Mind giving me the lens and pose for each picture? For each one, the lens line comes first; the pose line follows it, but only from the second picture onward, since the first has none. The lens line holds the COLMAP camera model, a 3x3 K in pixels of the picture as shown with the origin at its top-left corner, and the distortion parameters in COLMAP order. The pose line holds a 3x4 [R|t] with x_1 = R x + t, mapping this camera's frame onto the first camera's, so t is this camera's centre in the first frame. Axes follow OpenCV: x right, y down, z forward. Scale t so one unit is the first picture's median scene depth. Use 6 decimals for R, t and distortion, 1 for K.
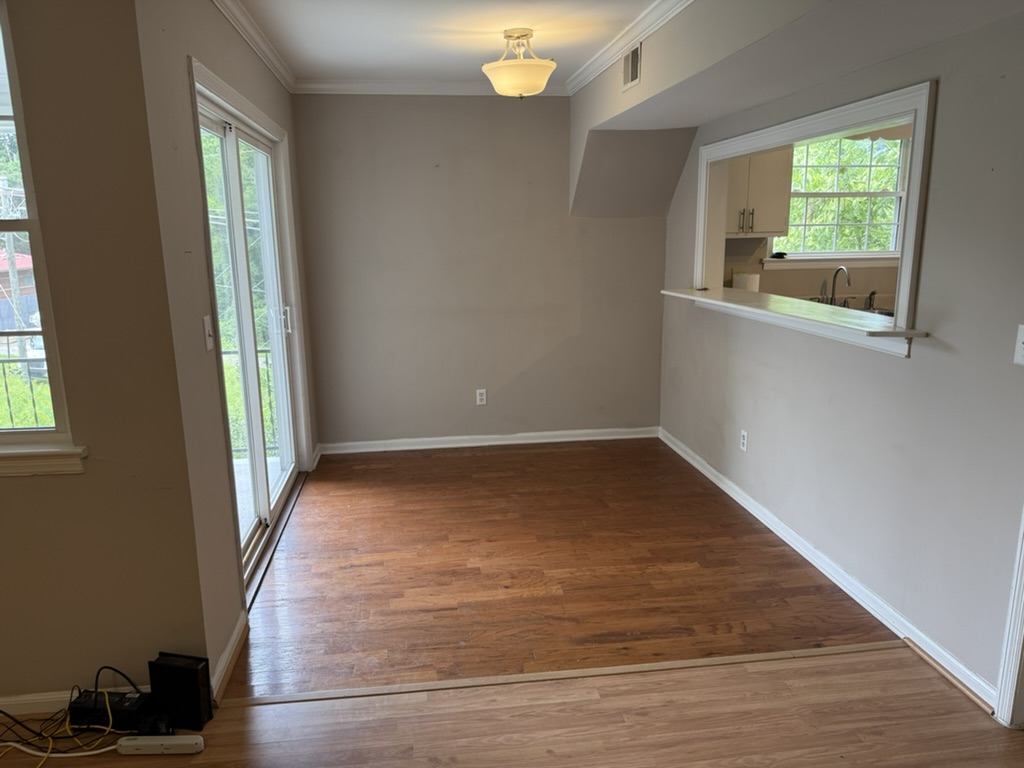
lens RADIAL K [[716.6, 0, 504.4], [0, 716.6, 384.8], [0, 0, 1]] dist [0.068727, -0.103860]
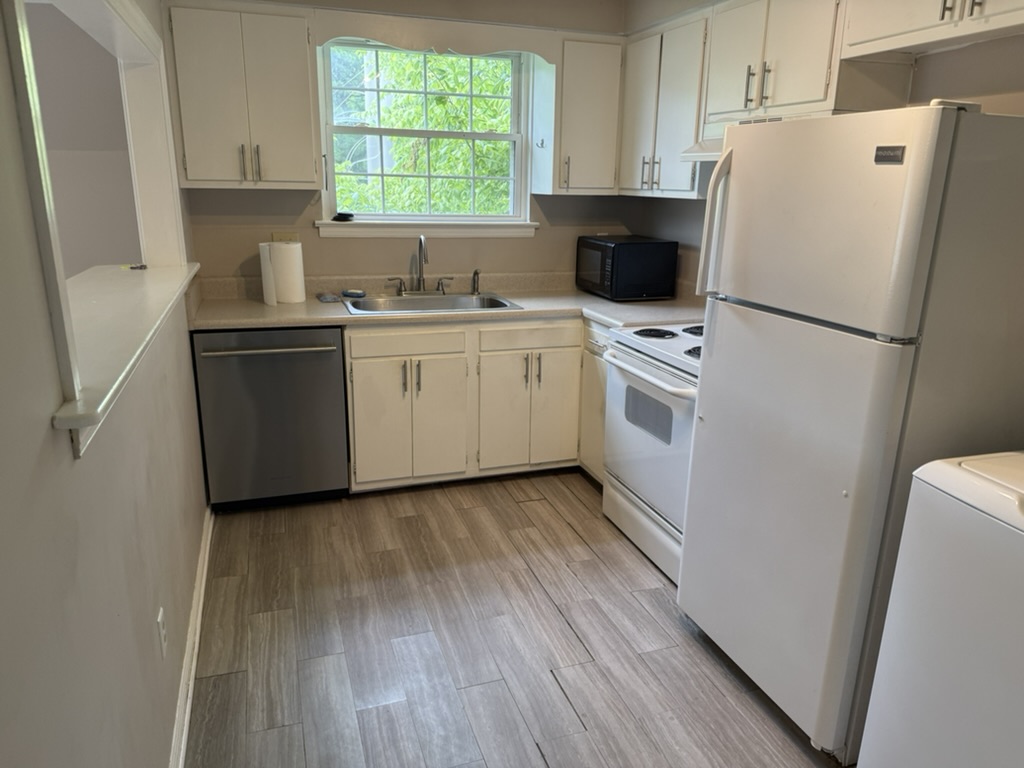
lens RADIAL K [[717.9, 0, 508.2], [0, 717.9, 387.1], [0, 0, 1]] dist [0.072404, -0.109771]
pose [[0.980364, -0.023990, 0.195733, 0.618719], [0.011430, 0.997817, 0.065046, -0.089332], [-0.196866, -0.061531, 0.978498, 0.417033]]
